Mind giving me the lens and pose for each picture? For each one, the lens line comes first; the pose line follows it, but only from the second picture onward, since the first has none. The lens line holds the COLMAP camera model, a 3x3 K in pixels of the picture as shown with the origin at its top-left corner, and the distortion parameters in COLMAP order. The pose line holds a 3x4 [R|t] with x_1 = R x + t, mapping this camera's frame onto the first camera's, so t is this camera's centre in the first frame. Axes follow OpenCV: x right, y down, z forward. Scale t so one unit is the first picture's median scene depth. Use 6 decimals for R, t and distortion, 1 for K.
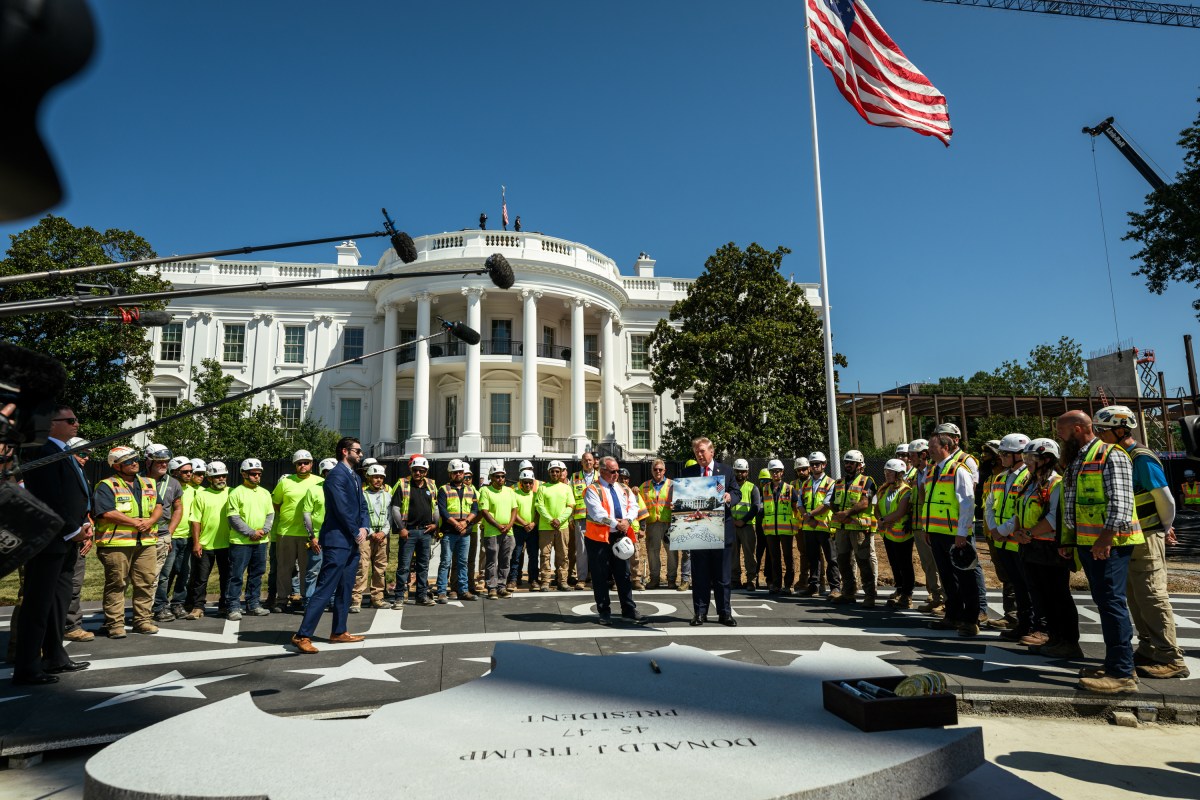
lens RADIAL K [[672.5, 0, 600.6], [0, 672.5, 403.0], [0, 0, 1]] dist [0.001030, -0.000975]
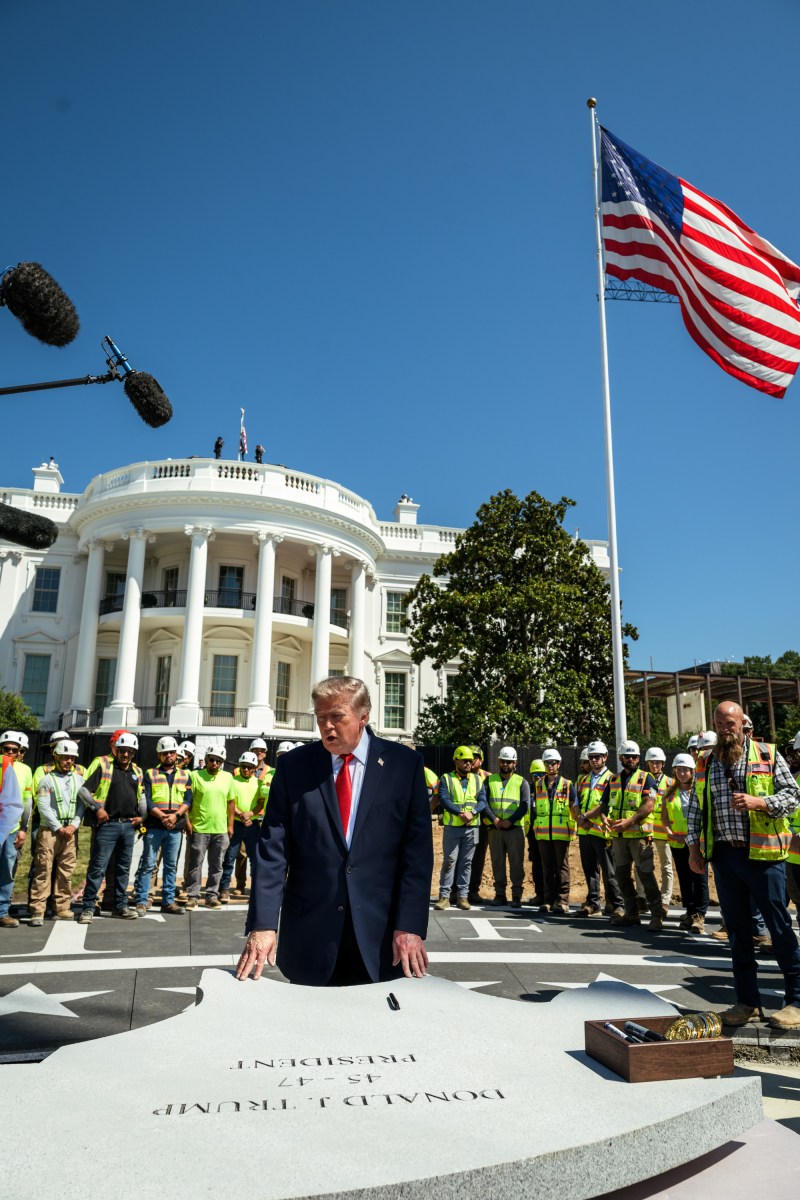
lens RADIAL K [[808.0, 0, 403.4], [0, 808.0, 607.6], [0, 0, 1]] dist [0.001856, -0.003010]
pose [[0.996917, 0.042729, 0.065811, 0.000285], [-0.037398, 0.996076, -0.080213, -0.000997], [-0.068980, 0.077504, 0.994603, -0.002423]]
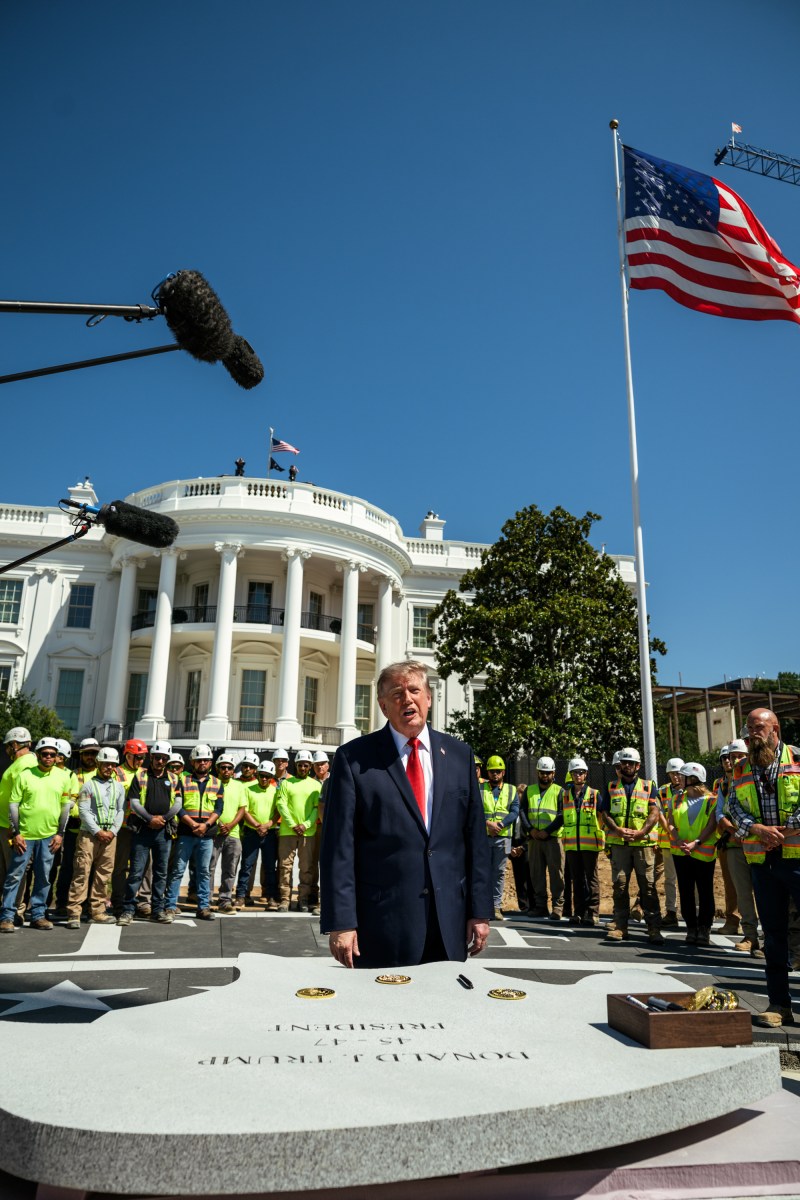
lens RADIAL K [[804.0, 0, 400.0], [0, 804.0, 600.0], [0, 0, 1]] dist [0.003992, -0.004643]
pose [[0.998742, 0.041806, 0.027682, 0.000108], [-0.038574, 0.993352, -0.108460, 0.000782], [-0.032032, 0.107256, 0.993715, -0.004795]]
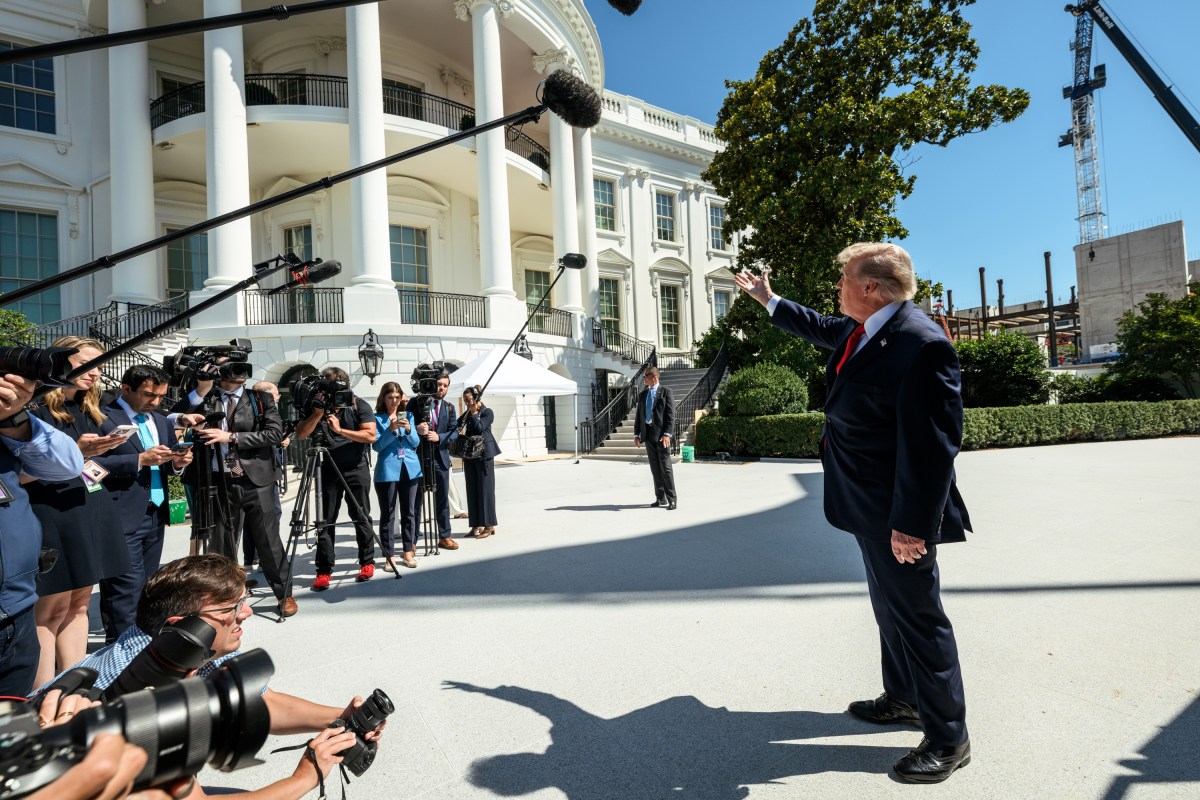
lens RADIAL K [[507.8, 0, 596.4], [0, 507.8, 402.9], [0, 0, 1]] dist [0.002501, 0.000044]
pose [[0.923599, -0.021186, 0.382774, -0.178683], [-0.025433, 0.992886, 0.116322, 0.077381], [-0.382515, -0.117170, 0.916490, 0.604884]]
